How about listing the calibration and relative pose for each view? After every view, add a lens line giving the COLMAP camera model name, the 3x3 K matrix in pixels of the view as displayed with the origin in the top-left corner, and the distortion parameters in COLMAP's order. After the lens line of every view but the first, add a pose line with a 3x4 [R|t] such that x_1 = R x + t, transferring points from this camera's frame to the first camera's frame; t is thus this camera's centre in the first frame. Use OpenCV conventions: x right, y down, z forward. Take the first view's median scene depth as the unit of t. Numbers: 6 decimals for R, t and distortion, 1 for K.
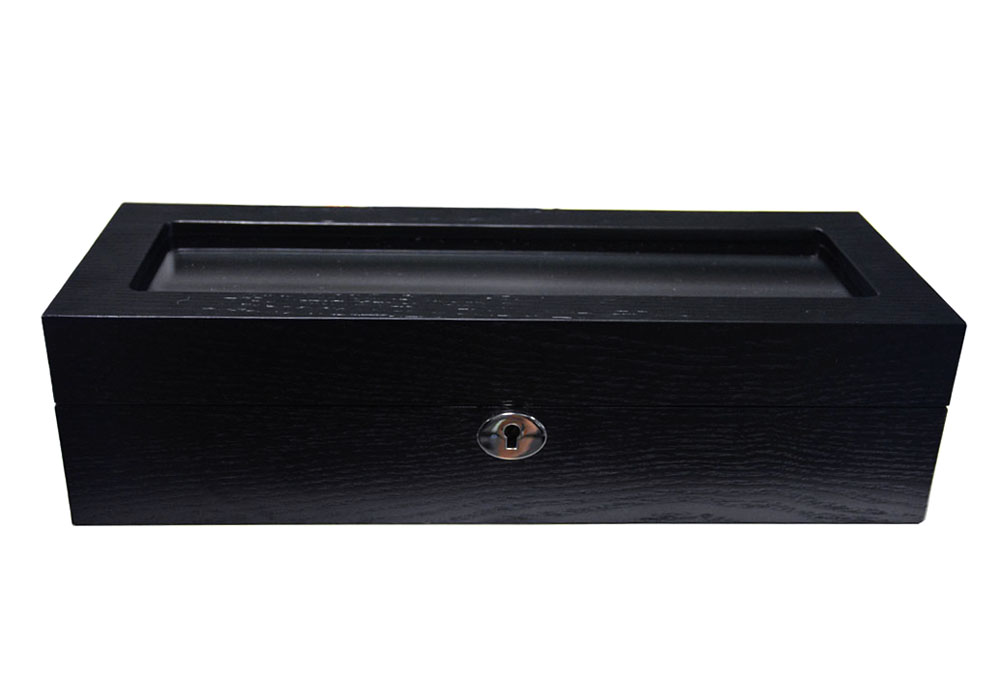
lens RADIAL K [[1219.2, 0, 503.3], [0, 1219.2, 354.3], [0, 0, 1]] dist [0.041897, 0.000000]
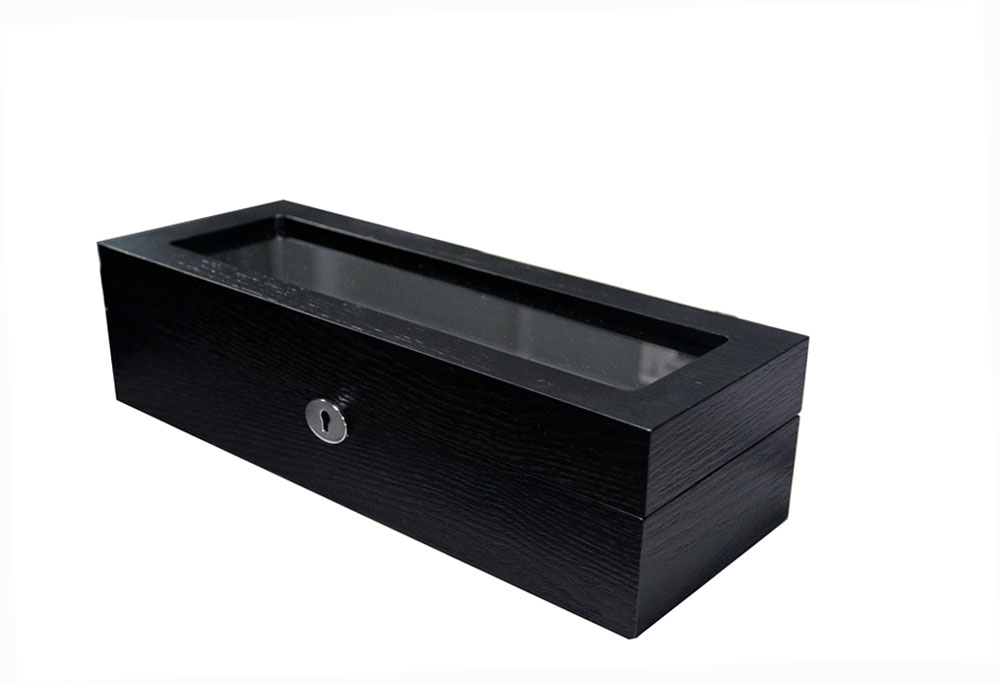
lens RADIAL K [[1219.2, 0, 502.6], [0, 1219.2, 344.5], [0, 0, 1]] dist [0.041897, 0.000000]
pose [[0.737355, 0.229649, -0.635271, 0.851564], [-0.292336, 0.956294, 0.006386, -0.059754], [0.608972, 0.181004, 0.772263, 0.174870]]
